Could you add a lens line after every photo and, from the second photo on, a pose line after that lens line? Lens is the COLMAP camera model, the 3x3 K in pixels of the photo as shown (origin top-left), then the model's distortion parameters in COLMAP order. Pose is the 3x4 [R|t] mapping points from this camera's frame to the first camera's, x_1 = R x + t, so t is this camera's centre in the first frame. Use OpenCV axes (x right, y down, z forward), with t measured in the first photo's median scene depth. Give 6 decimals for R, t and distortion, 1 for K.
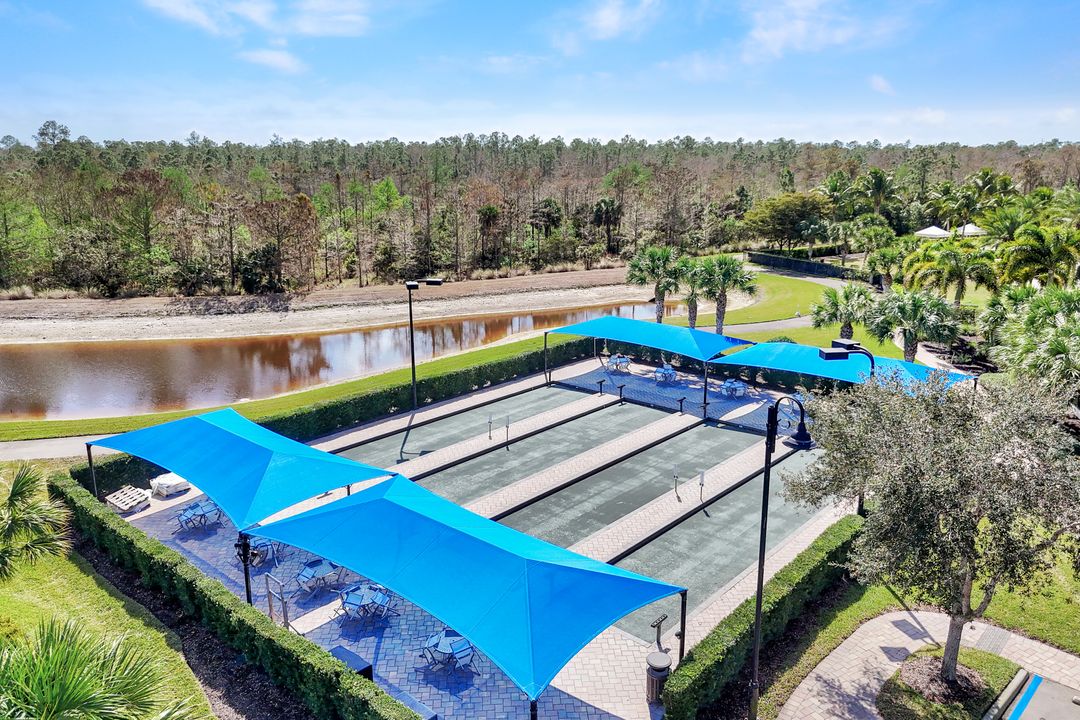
lens RADIAL K [[788.6, 0, 541.2], [0, 788.6, 360.2], [0, 0, 1]] dist [0.001906, -0.001641]
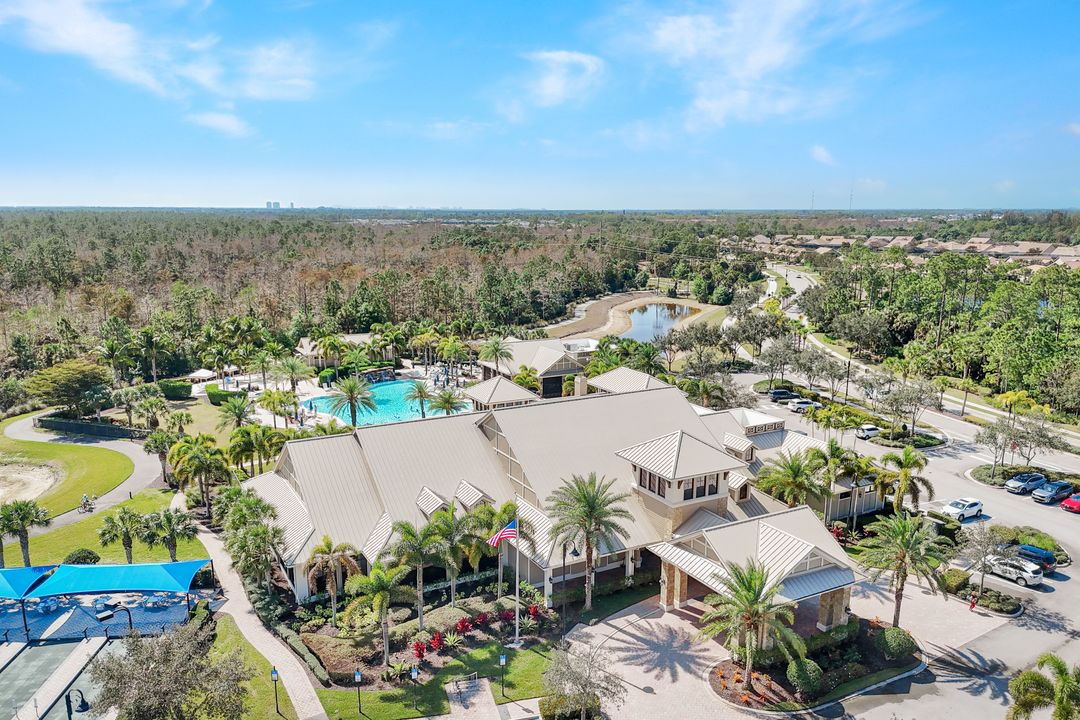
lens RADIAL K [[788.6, 0, 541.5], [0, 788.6, 362.6], [0, 0, 1]] dist [0.001906, -0.001641]
pose [[0.674385, -0.141974, 0.724602, -0.101660], [0.194368, 0.980864, 0.011286, -0.207893], [-0.712339, 0.133228, 0.689075, -0.562304]]
